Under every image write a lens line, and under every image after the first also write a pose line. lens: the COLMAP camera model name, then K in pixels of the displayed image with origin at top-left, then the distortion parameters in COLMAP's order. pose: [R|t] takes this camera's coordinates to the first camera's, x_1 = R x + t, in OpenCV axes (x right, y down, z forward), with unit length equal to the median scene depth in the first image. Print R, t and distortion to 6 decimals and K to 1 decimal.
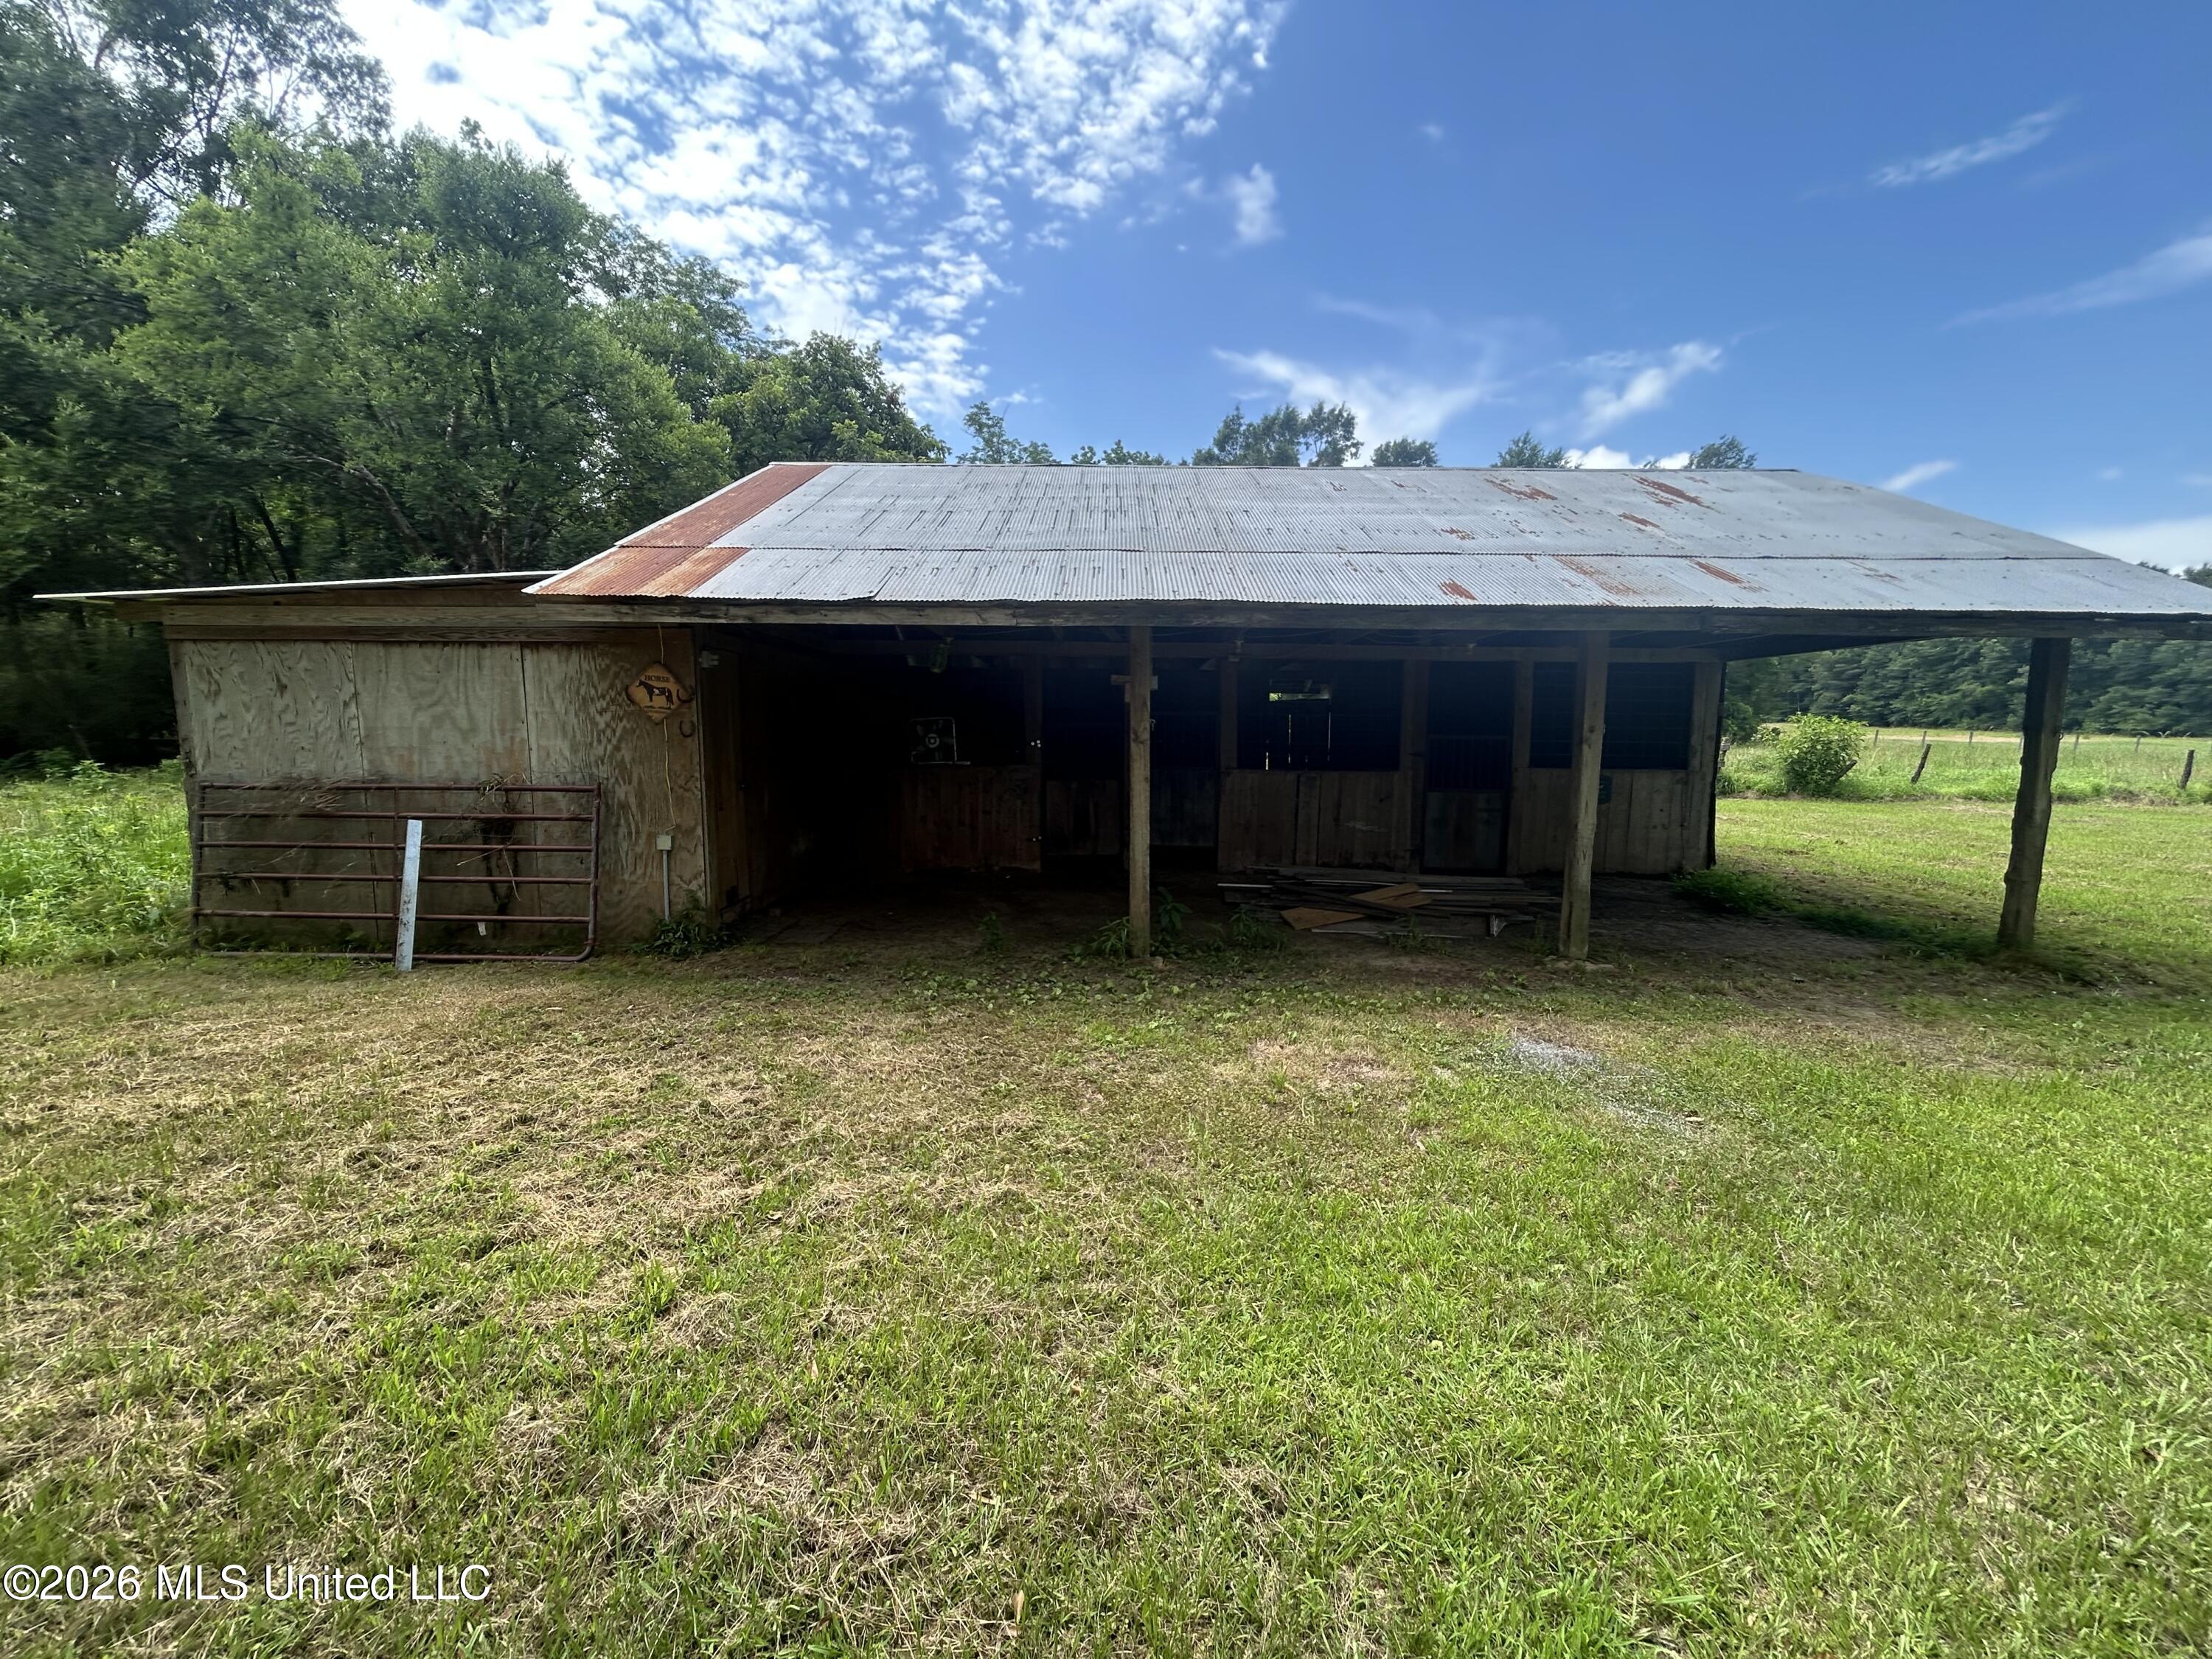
lens RADIAL K [[893.8, 0, 1098.0], [0, 893.8, 826.1], [0, 0, 1]] dist [-0.007051, 0.005024]
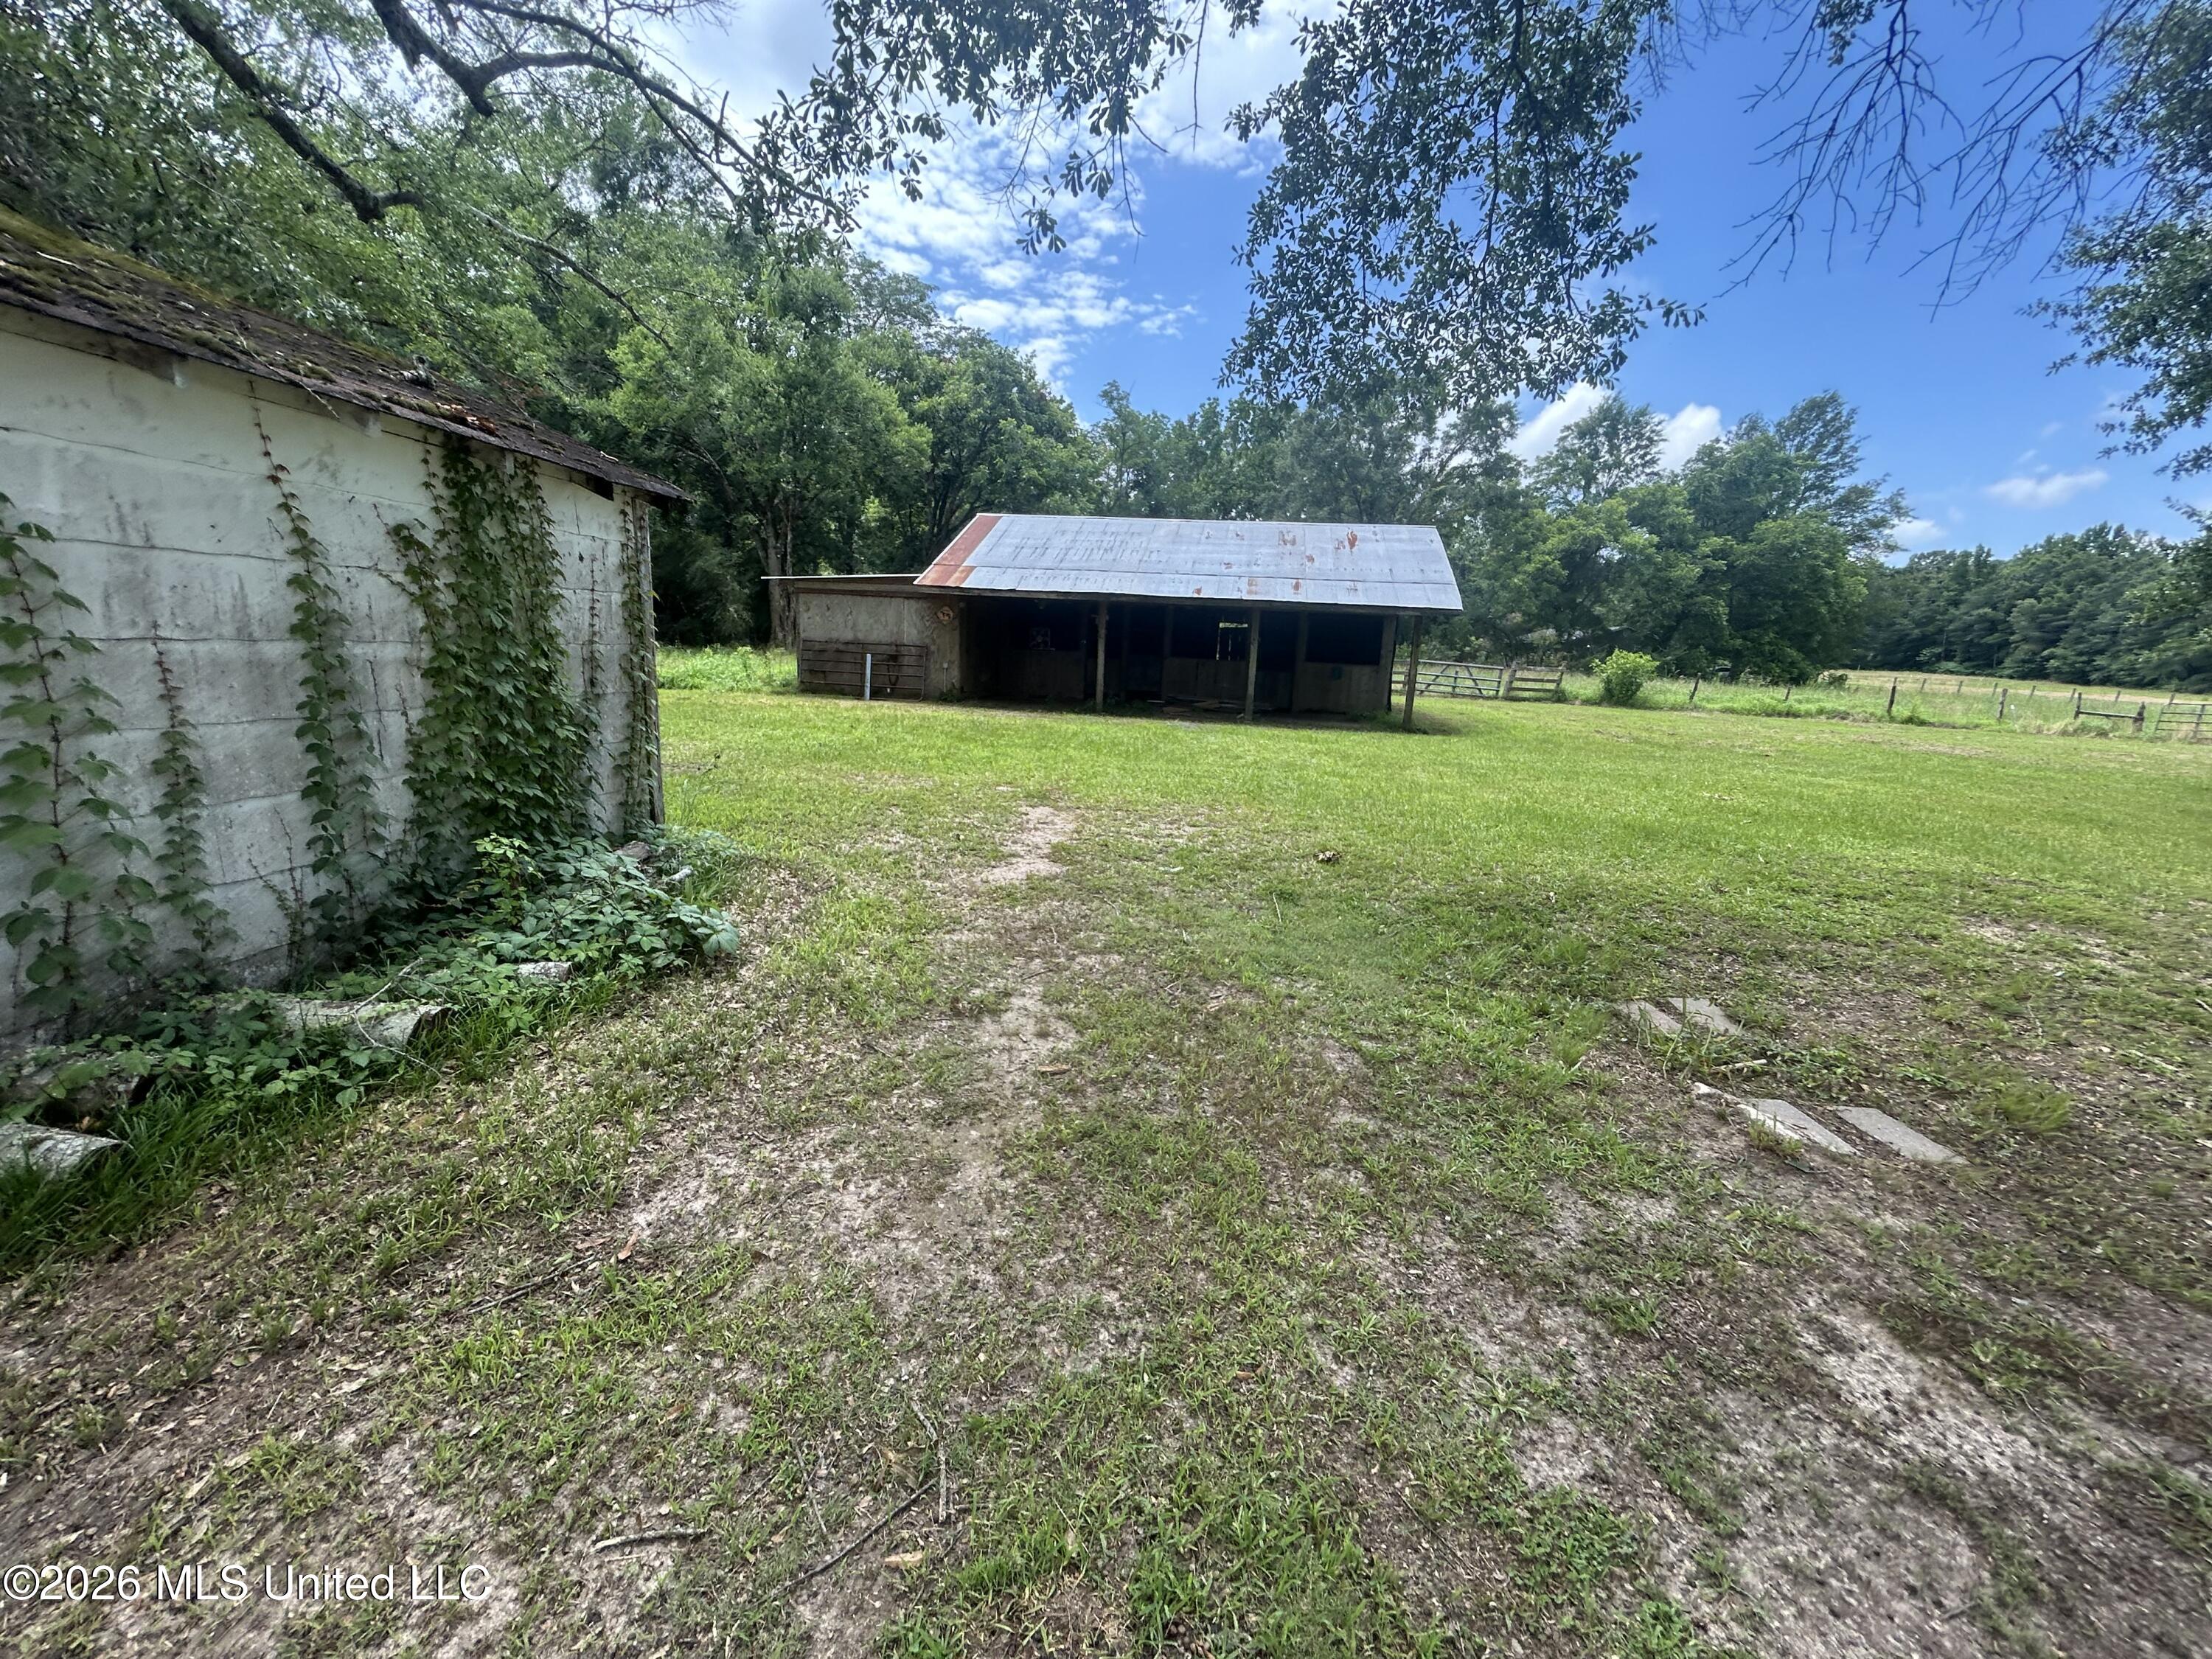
lens RADIAL K [[893.8, 0, 1098.0], [0, 893.8, 826.1], [0, 0, 1]] dist [-0.007051, 0.005024]
pose [[0.986718, 0.070167, -0.146509, 0.506177], [-0.057520, 0.994383, 0.088845, 0.260477], [0.151920, -0.079238, 0.985212, -1.940431]]
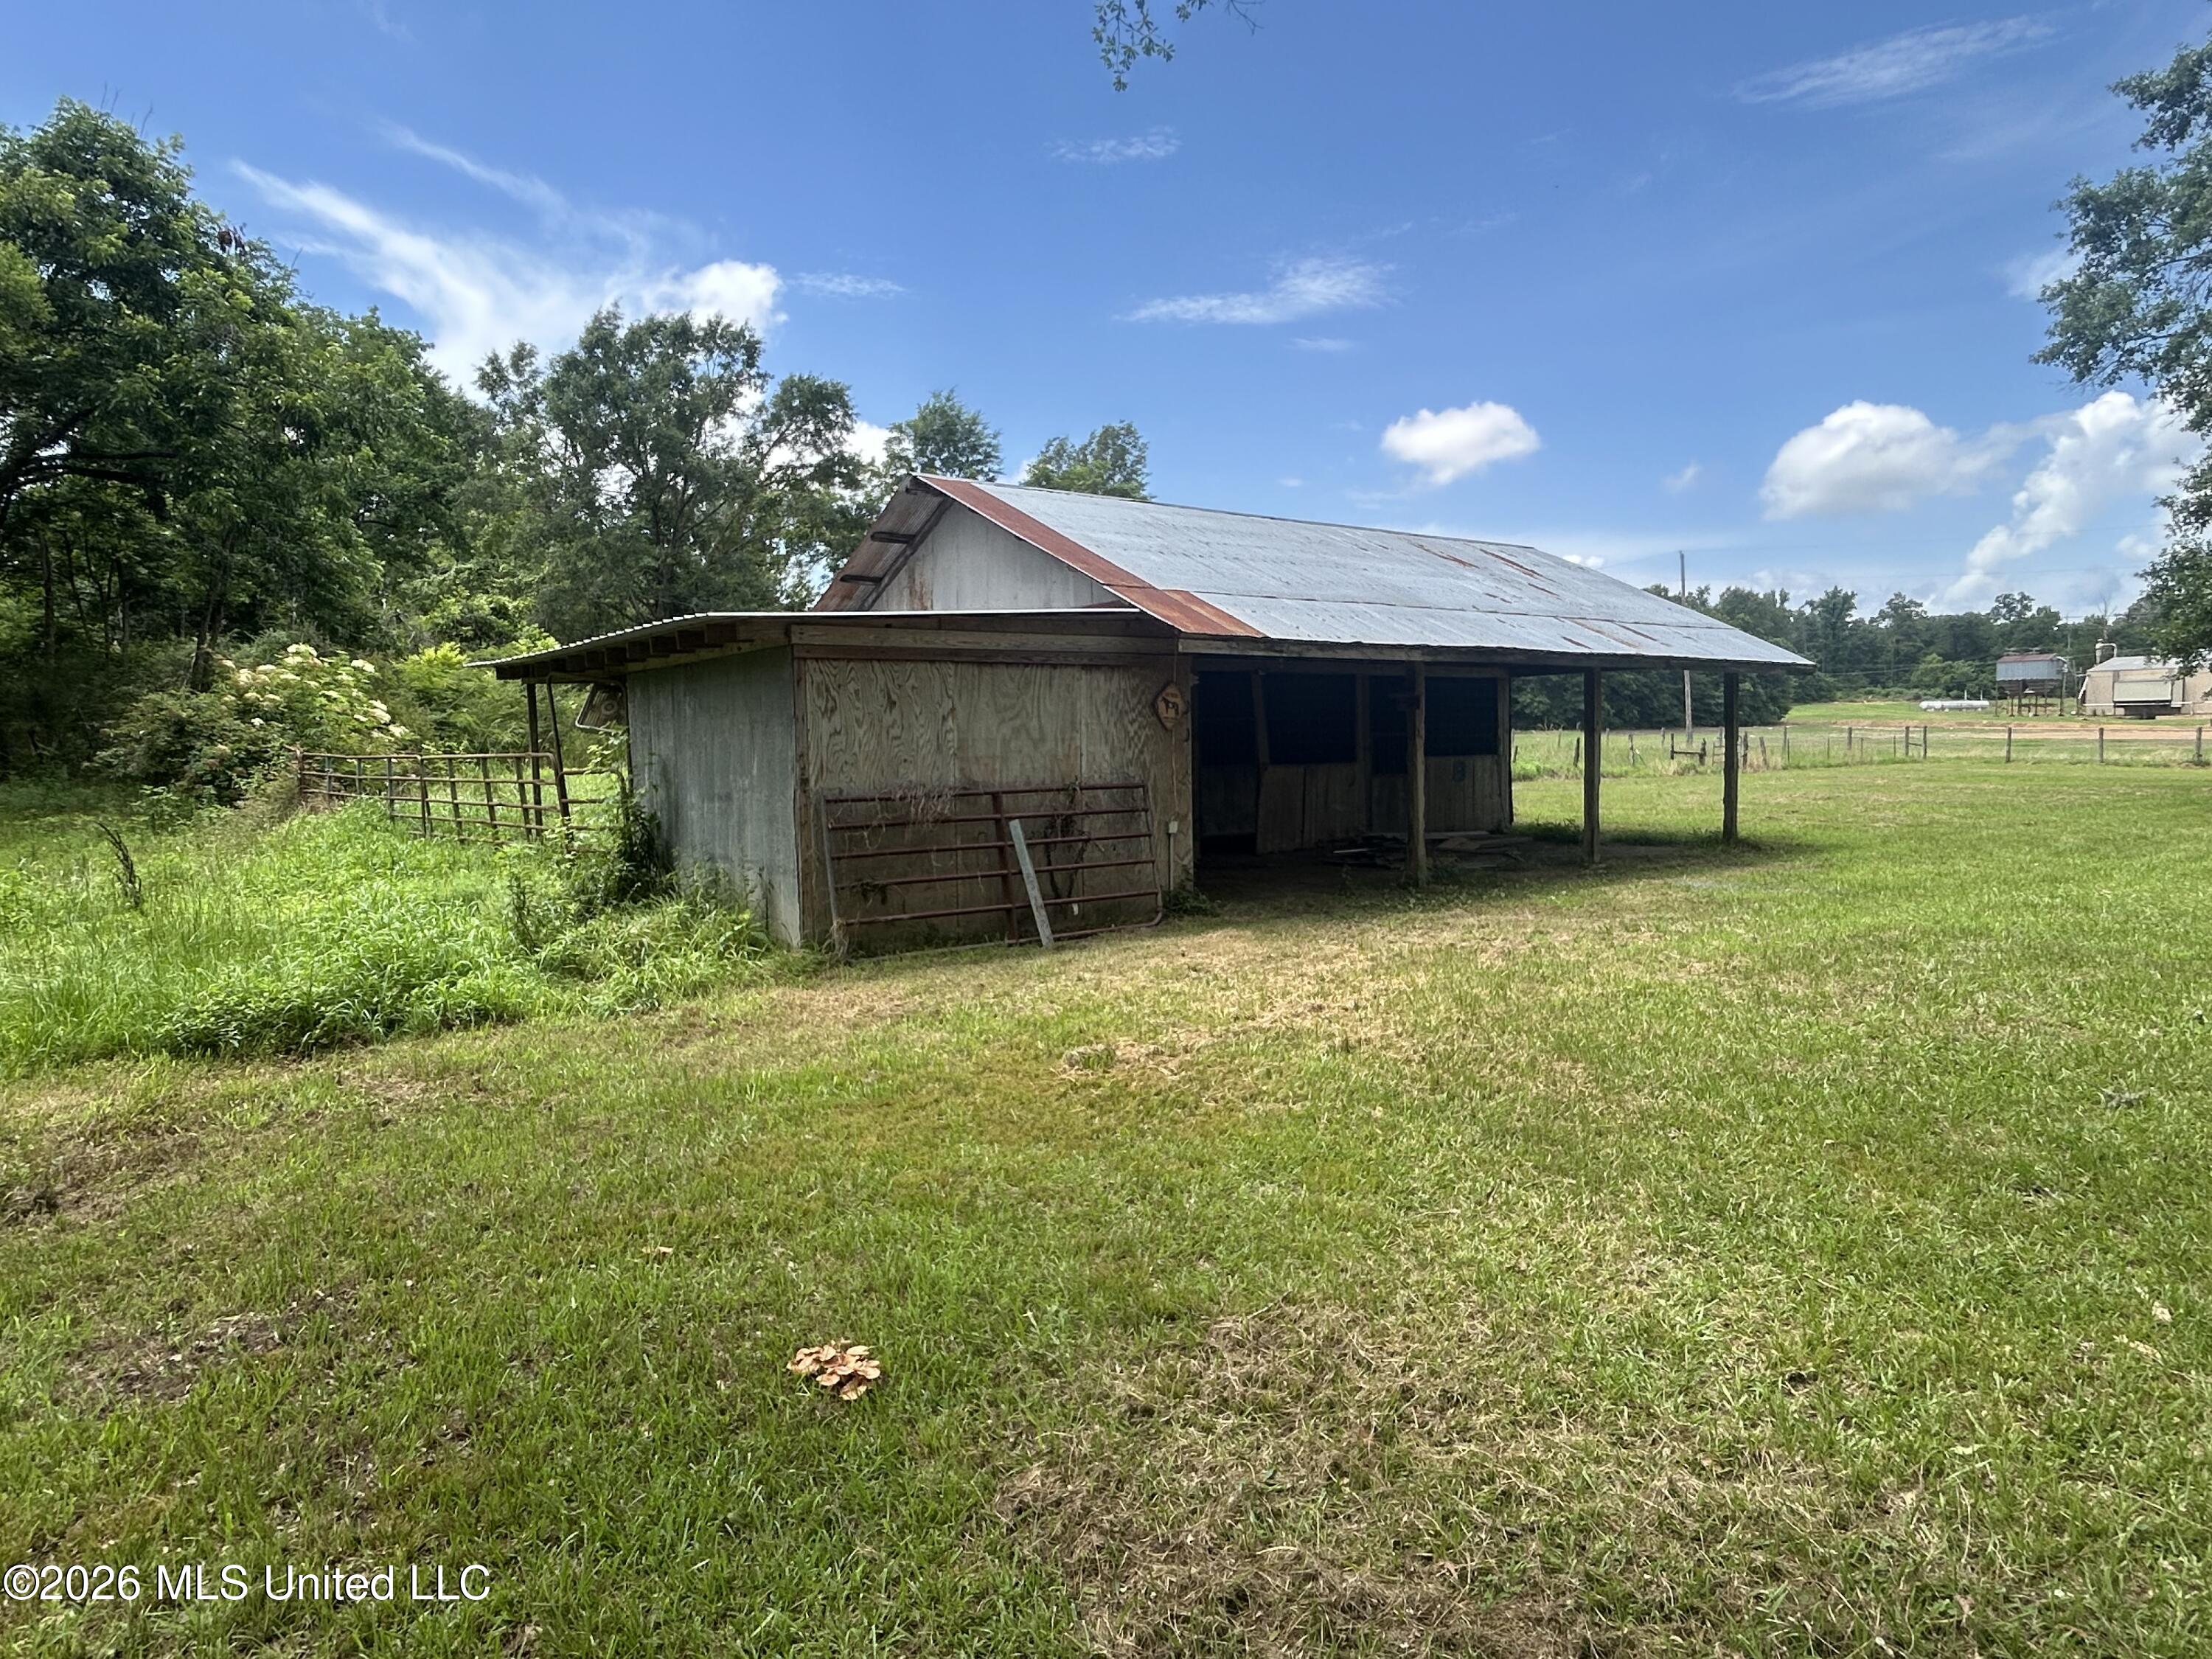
lens RADIAL K [[1310.1, 0, 1106.0], [0, 1310.1, 829.5], [0, 0, 1]] dist [-0.031395, -0.000353]
pose [[0.788671, -0.065012, 0.611368, -1.632076], [0.092141, 0.995661, -0.012985, 0.036248], [-0.607871, 0.066573, 0.791240, -0.367527]]
